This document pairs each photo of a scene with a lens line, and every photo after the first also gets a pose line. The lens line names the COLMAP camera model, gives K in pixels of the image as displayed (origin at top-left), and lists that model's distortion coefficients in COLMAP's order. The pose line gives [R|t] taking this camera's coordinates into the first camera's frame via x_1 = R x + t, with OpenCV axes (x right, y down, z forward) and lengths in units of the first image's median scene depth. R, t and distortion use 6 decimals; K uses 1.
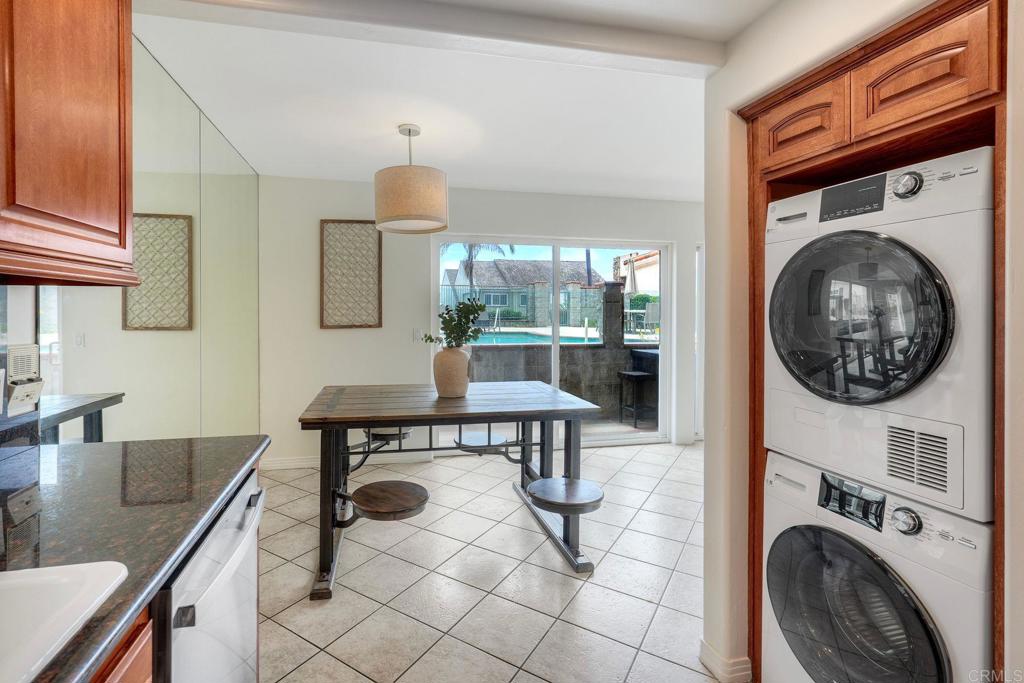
lens RADIAL K [[470.3, 0, 476.1], [0, 470.3, 311.8], [0, 0, 1]] dist [-0.000885, 0.000214]
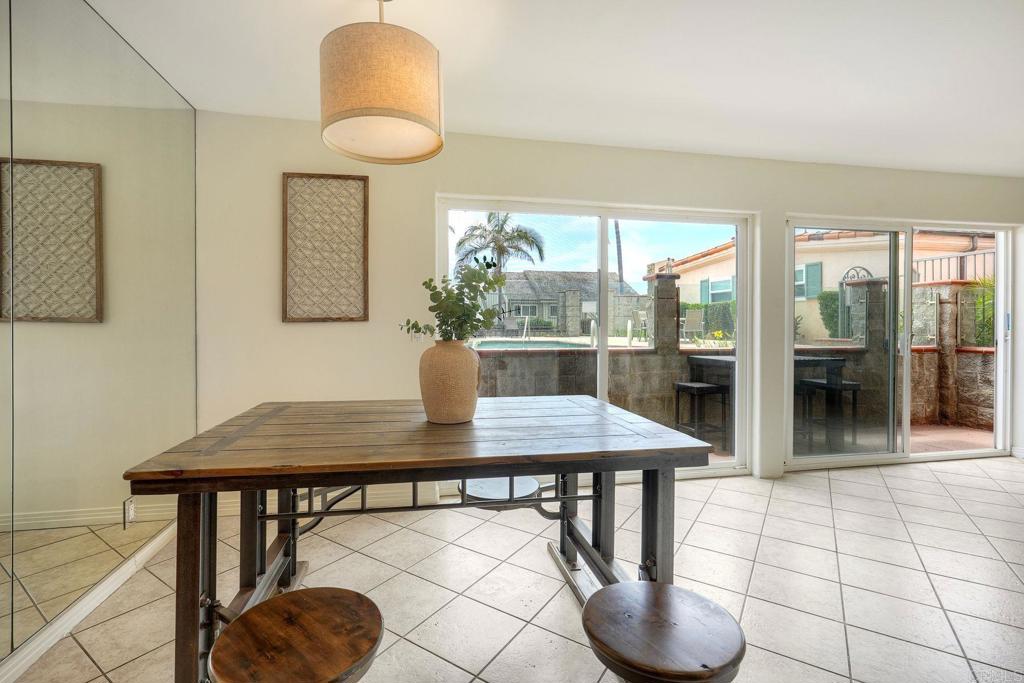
lens RADIAL K [[461.7, 0, 497.6], [0, 461.7, 325.7], [0, 0, 1]] dist [-0.005443, -0.000084]
pose [[0.999826, -0.000332, -0.018638, 0.015706], [0.000379, 0.999997, 0.002495, 0.039025], [0.018637, -0.002502, 0.999823, 0.287308]]
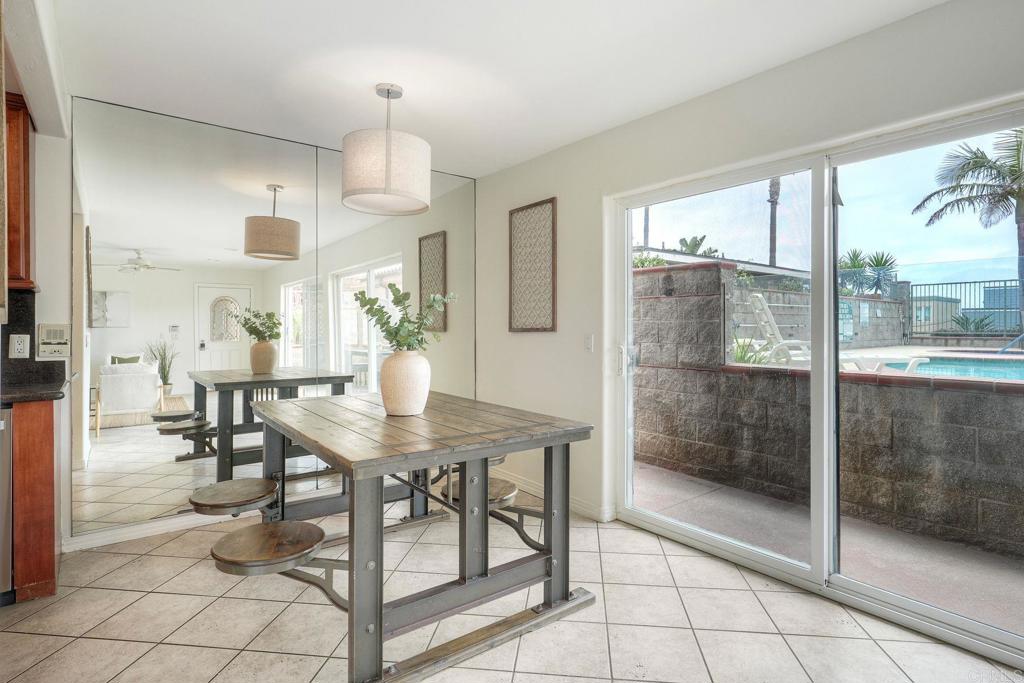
lens RADIAL K [[525.4, 0, 525.9], [0, 525.4, 326.7], [0, 0, 1]] dist [-0.003091, -0.000364]
pose [[0.459696, -0.000502, -0.888076, 0.573766], [-0.001110, 0.999999, -0.001139, 0.026614], [0.888076, 0.001509, 0.459694, 0.558643]]
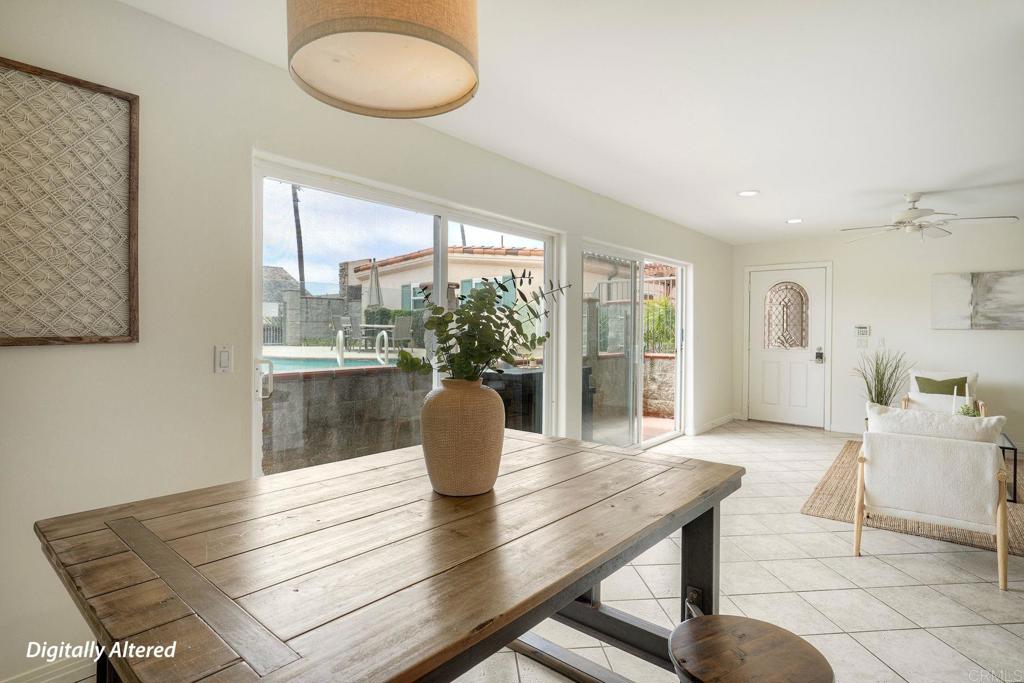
lens RADIAL K [[523.6, 0, 511.5], [0, 523.6, 330.5], [0, 0, 1]] dist [0.000818, 0.000160]
pose [[0.789291, 0.002948, 0.614012, -0.227886], [-0.004029, 0.999992, 0.000379, 0.020922], [-0.614006, -0.002773, 0.789296, 0.414232]]
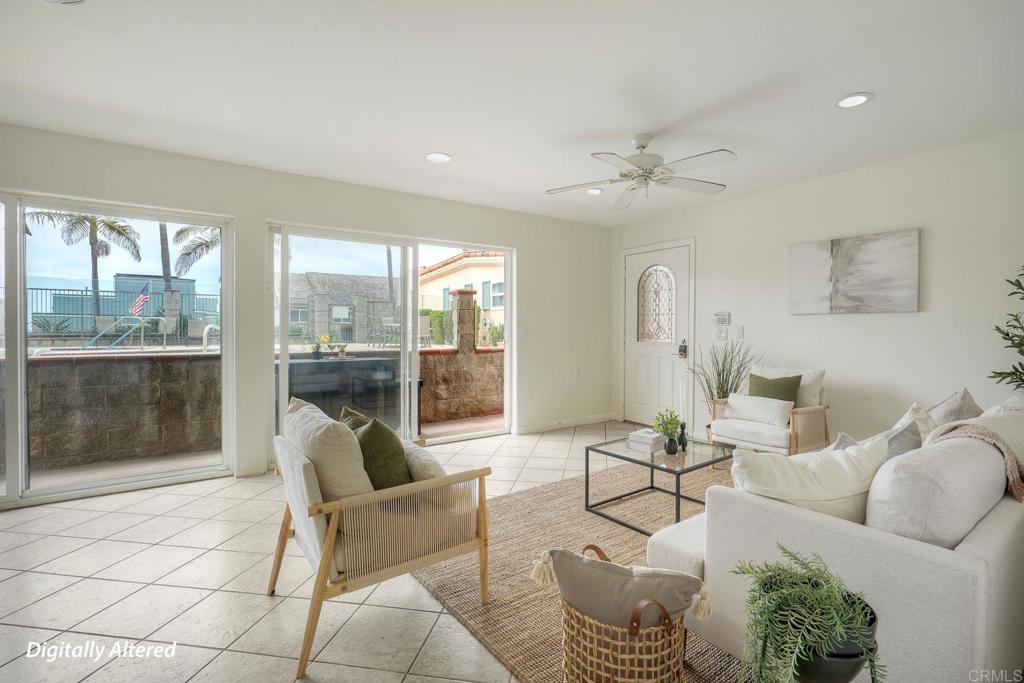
lens RADIAL K [[473.9, 0, 509.6], [0, 473.9, 331.5], [0, 0, 1]] dist [-0.002445, 0.000678]
pose [[0.921727, -0.001985, 0.387835, 0.634208], [0.001978, 0.999998, 0.000415, 0.048378], [-0.387835, 0.000384, 0.921729, 0.123989]]
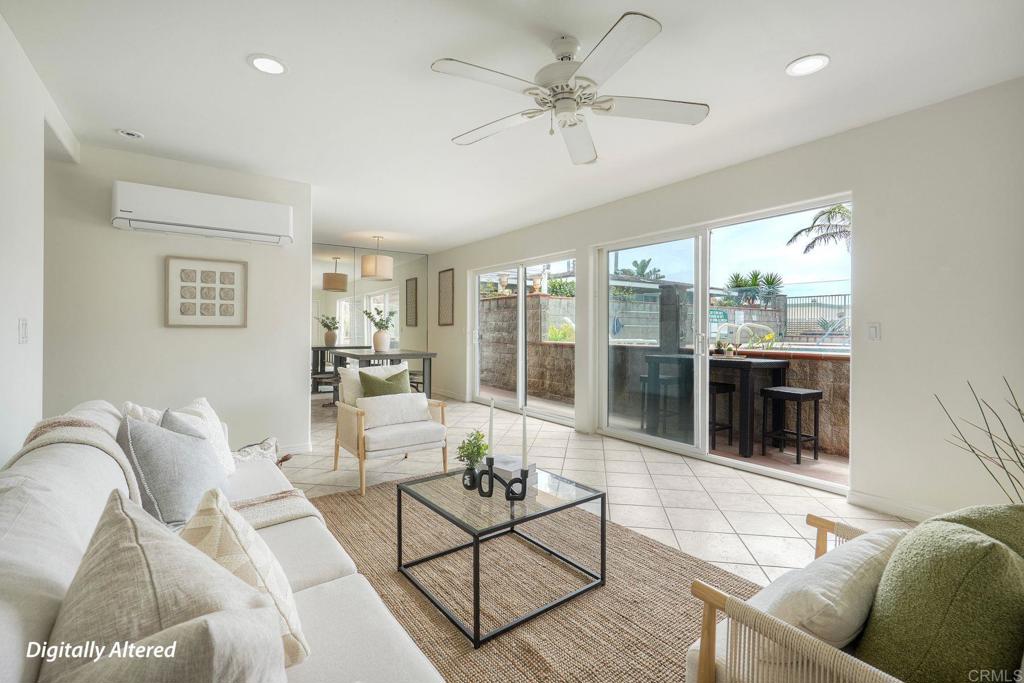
lens RADIAL K [[457.8, 0, 515.6], [0, 457.8, 330.6], [0, 0, 1]] dist [0.012109, 0.000159]
pose [[0.405888, 0.003512, -0.913916, 1.624996], [-0.005220, 0.999985, 0.001525, 0.051432], [0.913908, 0.004152, 0.405901, 0.495411]]
